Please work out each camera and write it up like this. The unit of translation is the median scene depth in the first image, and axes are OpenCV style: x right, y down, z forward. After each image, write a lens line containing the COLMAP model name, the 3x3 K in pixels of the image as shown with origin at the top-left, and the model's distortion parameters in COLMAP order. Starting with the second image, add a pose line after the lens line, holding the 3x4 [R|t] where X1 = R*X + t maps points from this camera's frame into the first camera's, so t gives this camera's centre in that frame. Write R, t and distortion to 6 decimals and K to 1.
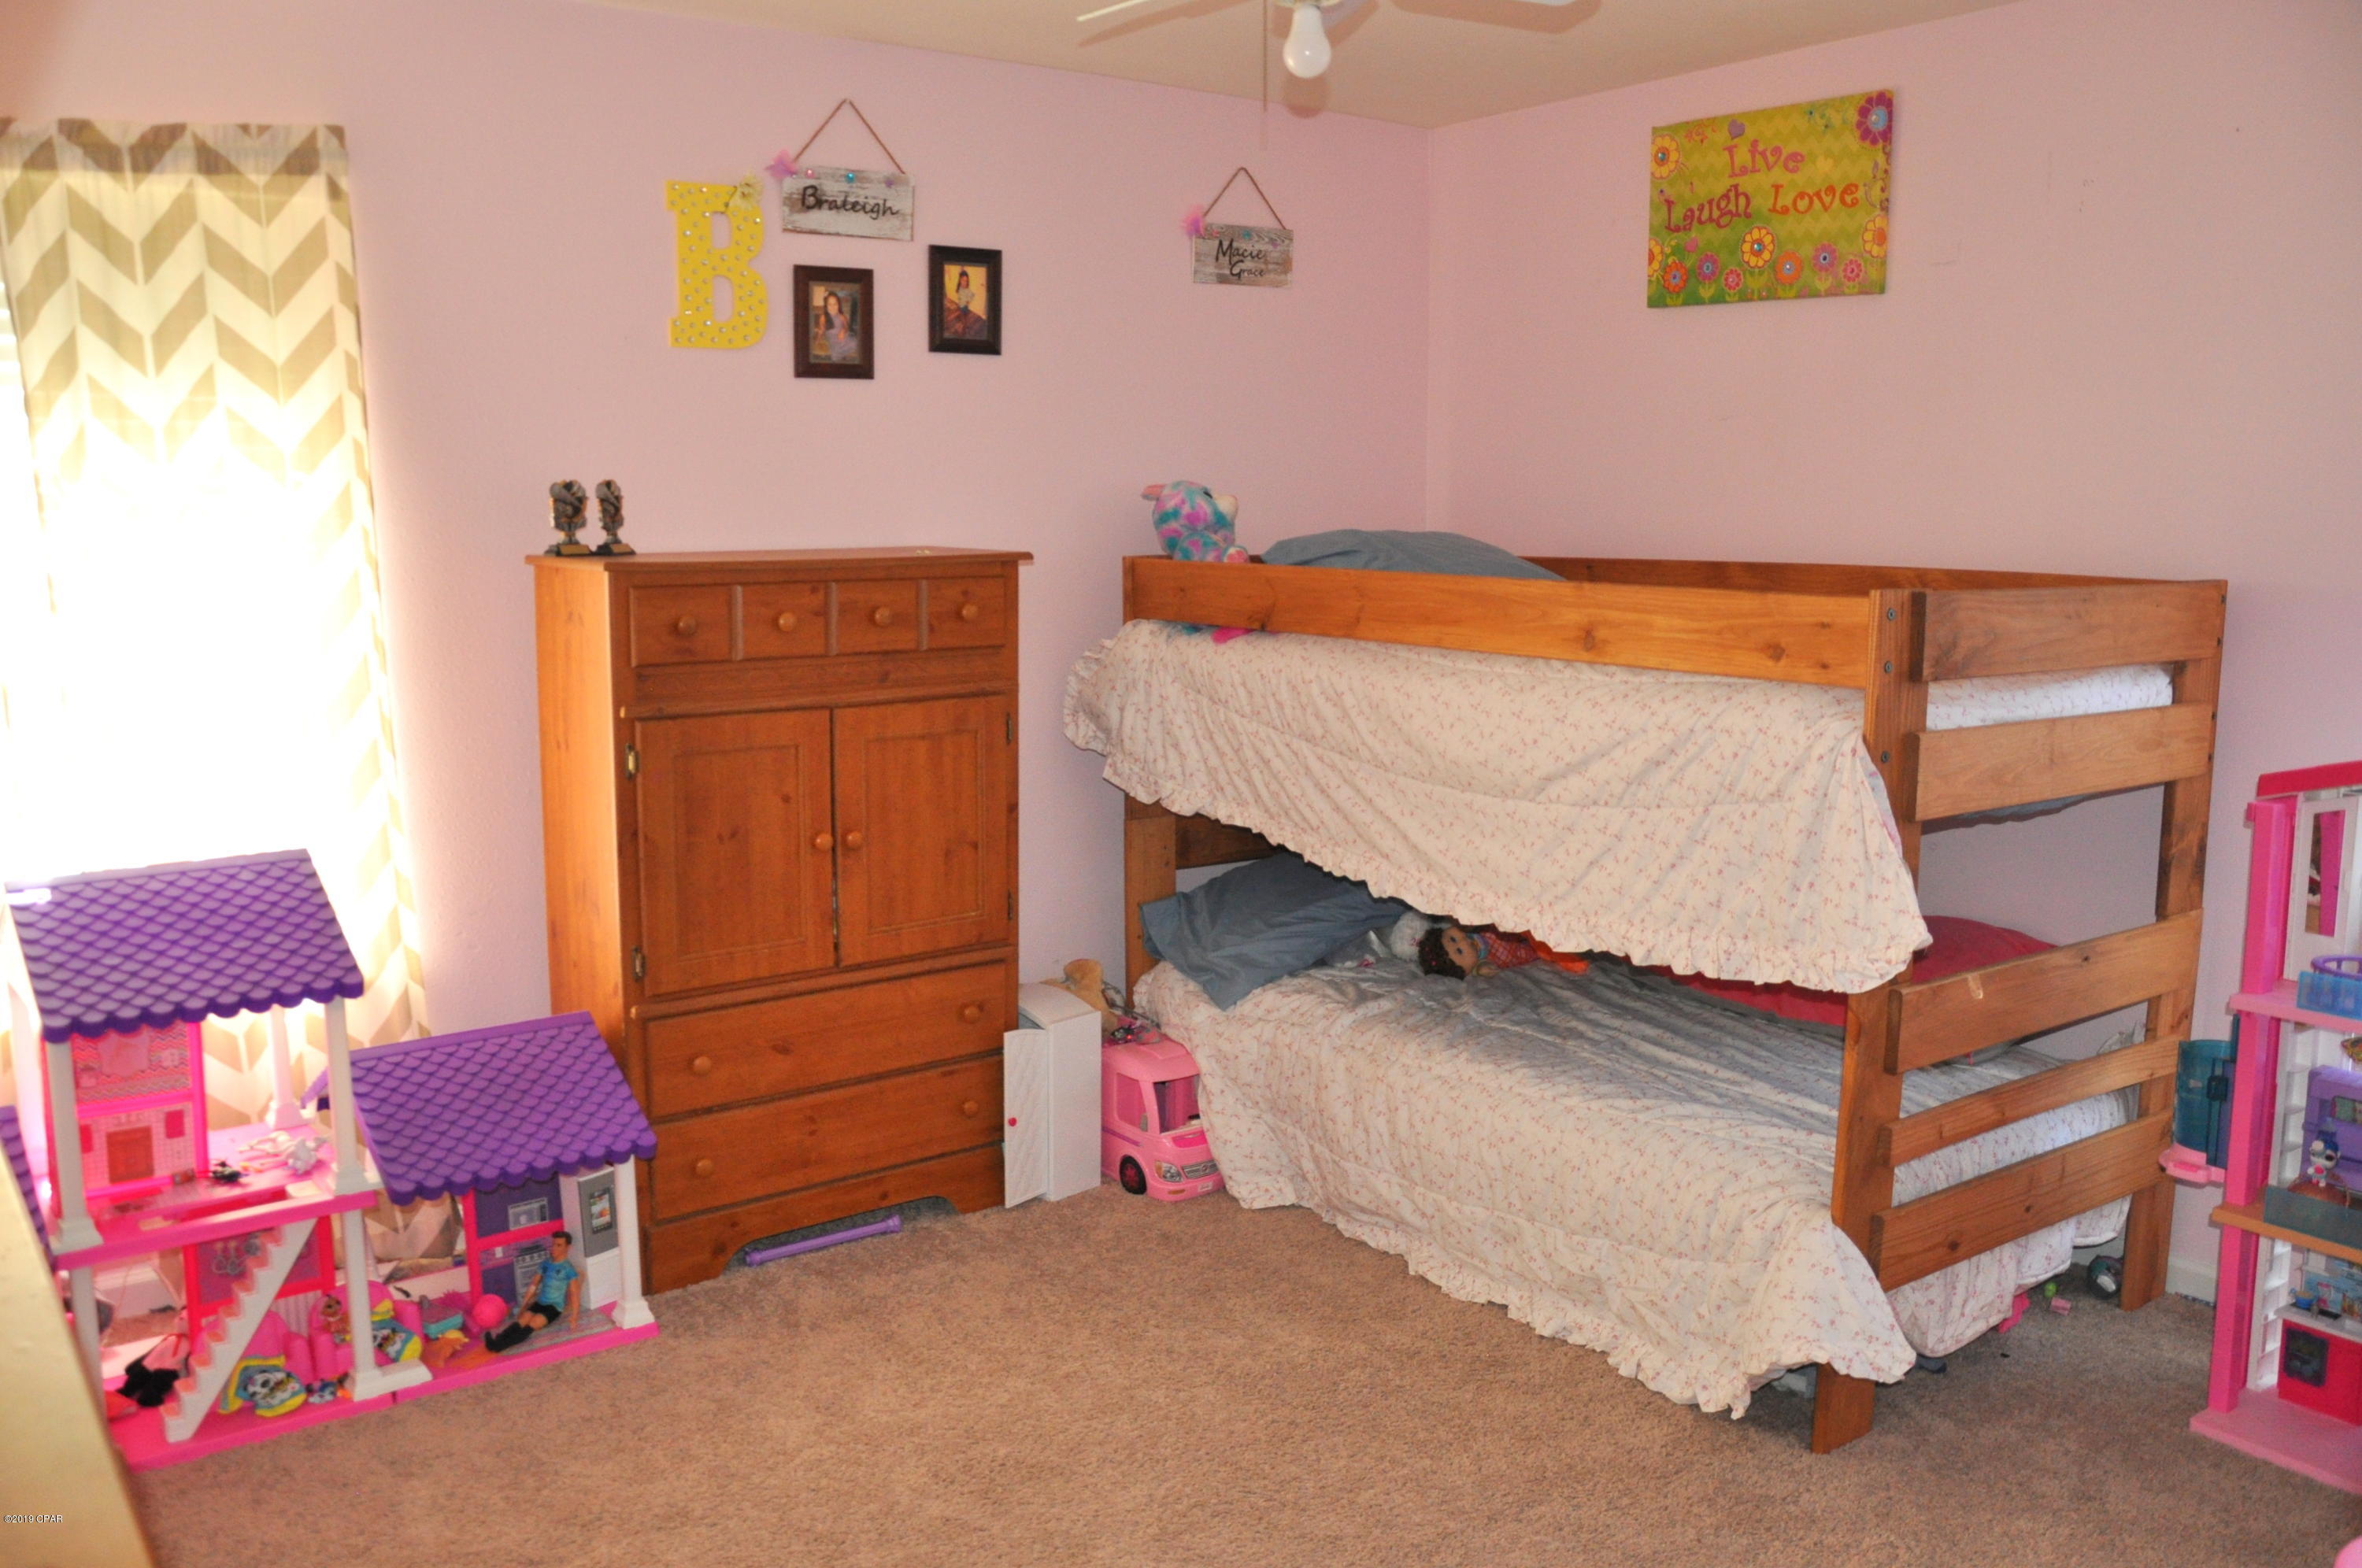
lens RADIAL K [[1855.5, 0, 1181.0], [0, 1855.5, 784.0], [0, 0, 1]] dist [-0.150832, 0.150923]
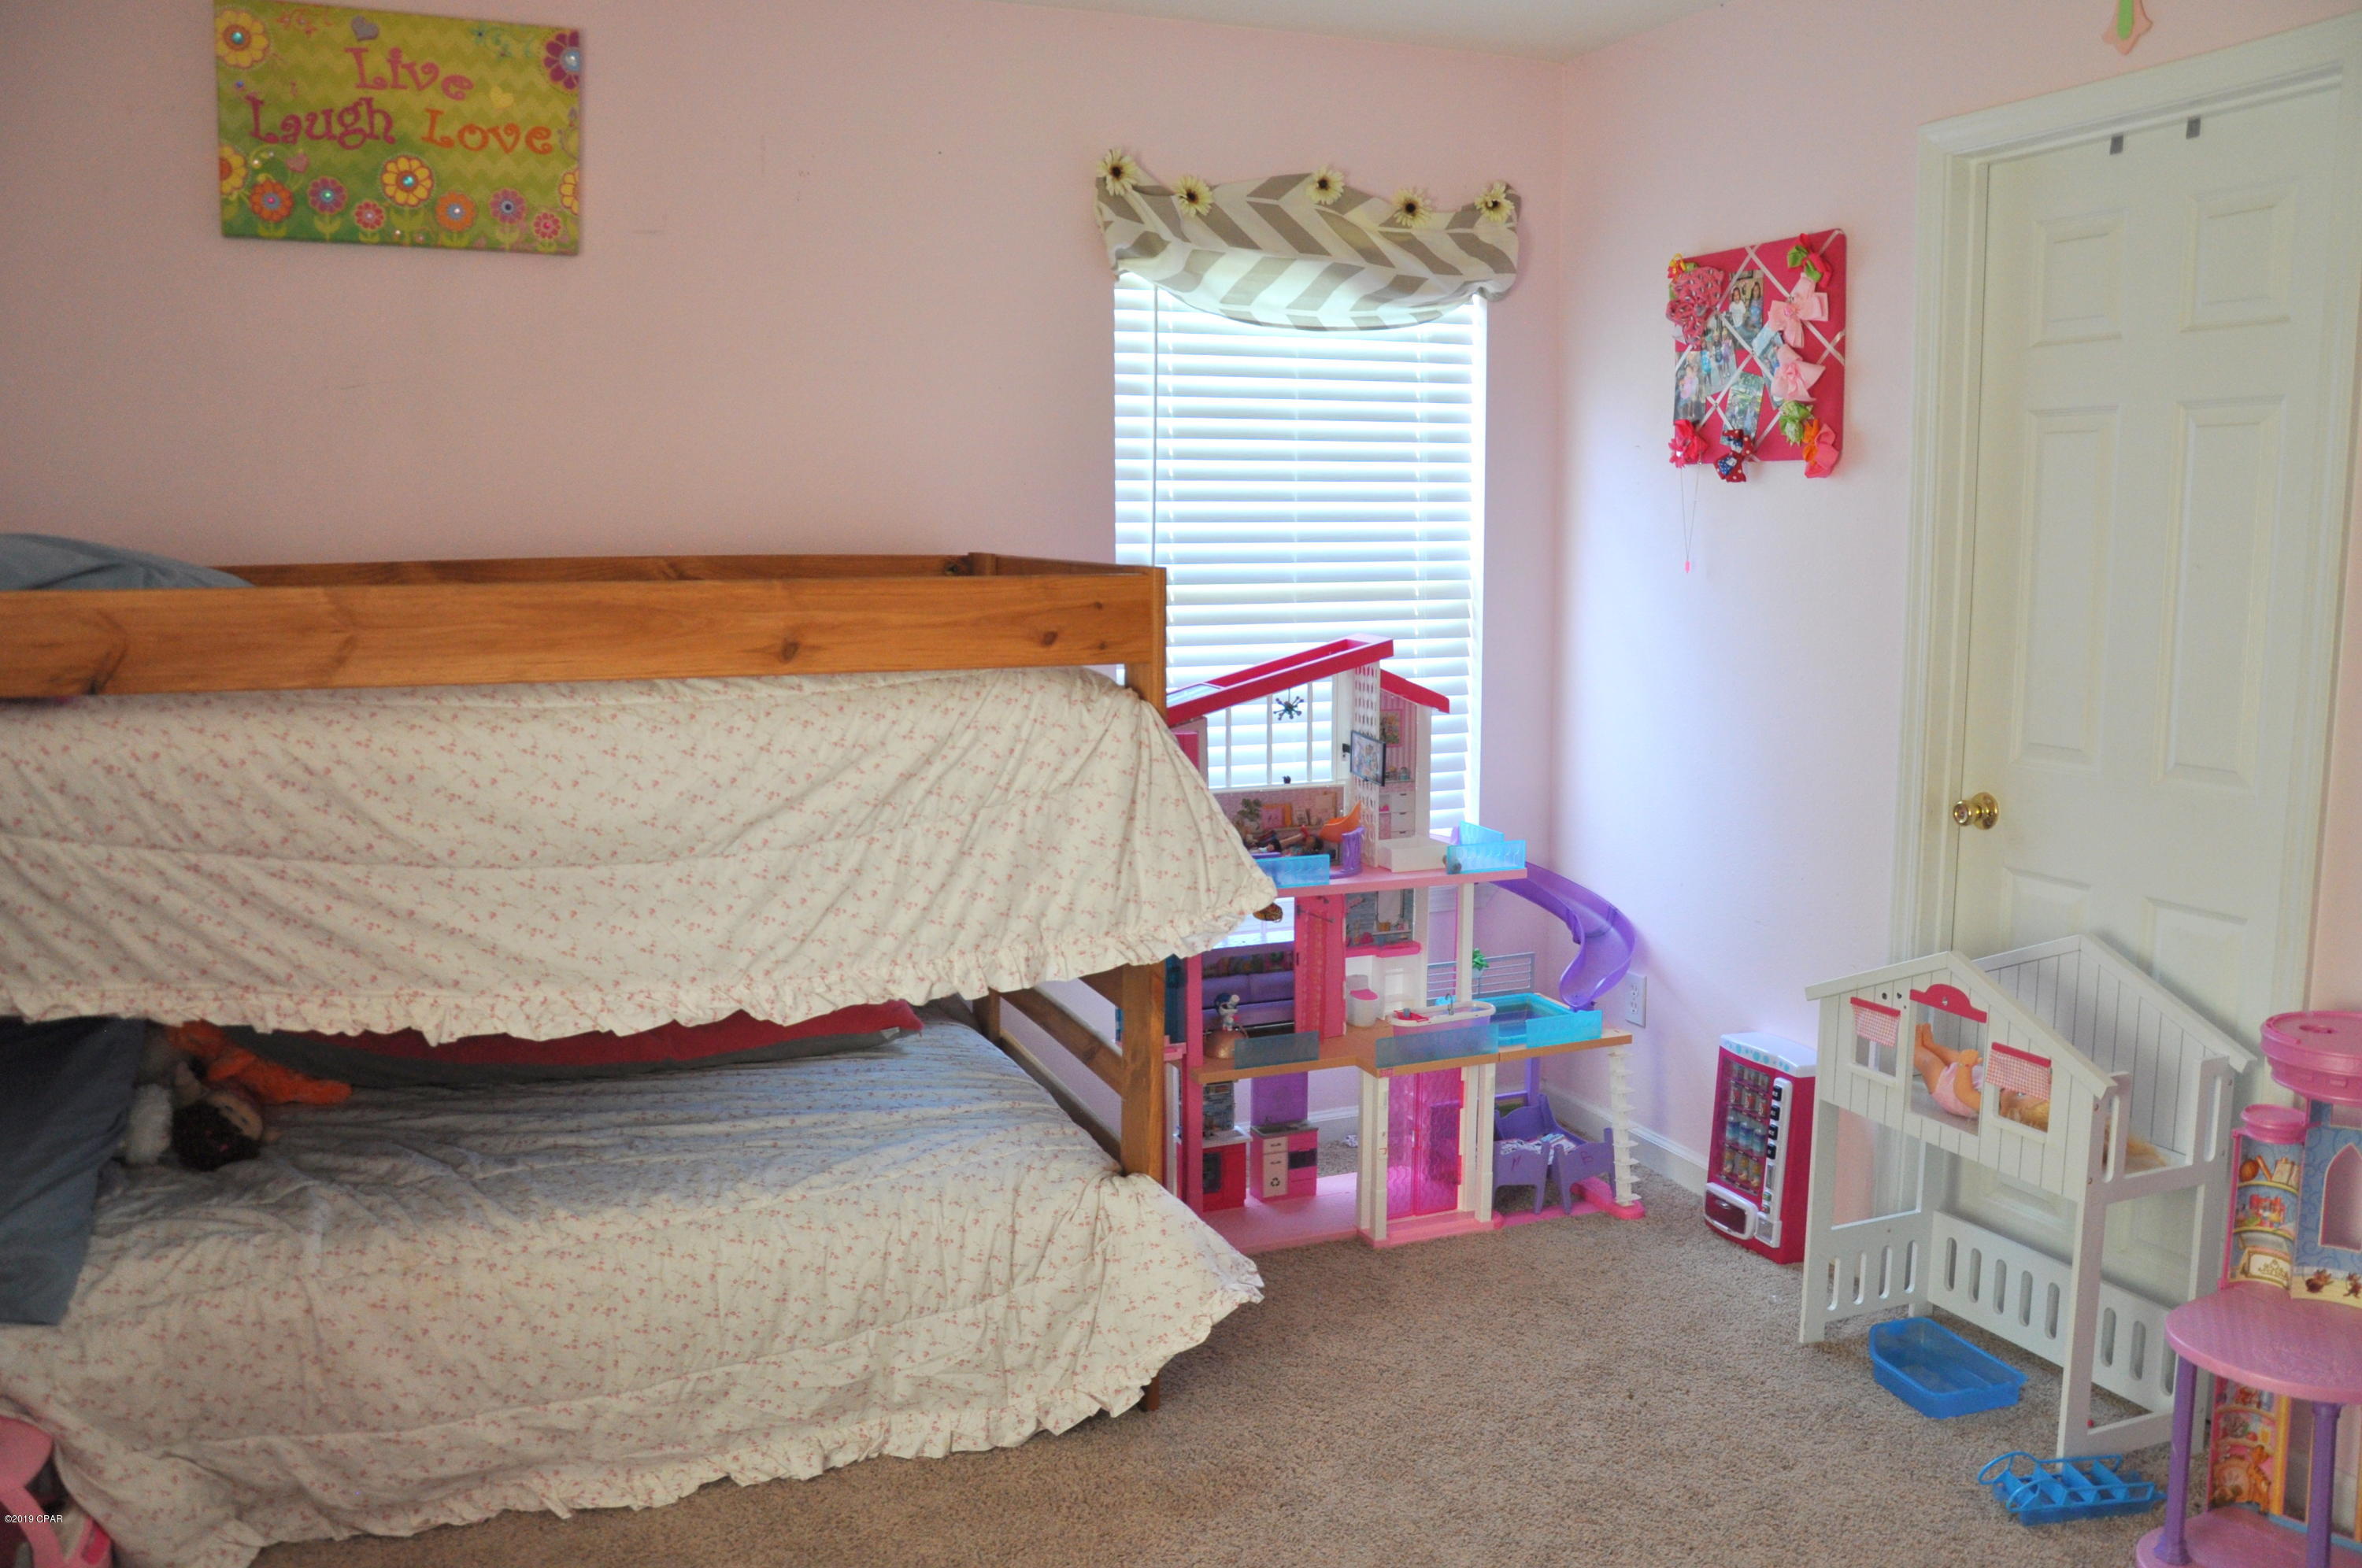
lens RADIAL K [[1855.5, 0, 1181.0], [0, 1855.5, 784.0], [0, 0, 1]] dist [-0.150832, 0.150923]
pose [[0.270680, -0.144320, 0.951790, -0.431373], [0.142701, 0.983791, 0.108590, -0.066990], [-0.952034, 0.106428, 0.286887, 0.481946]]
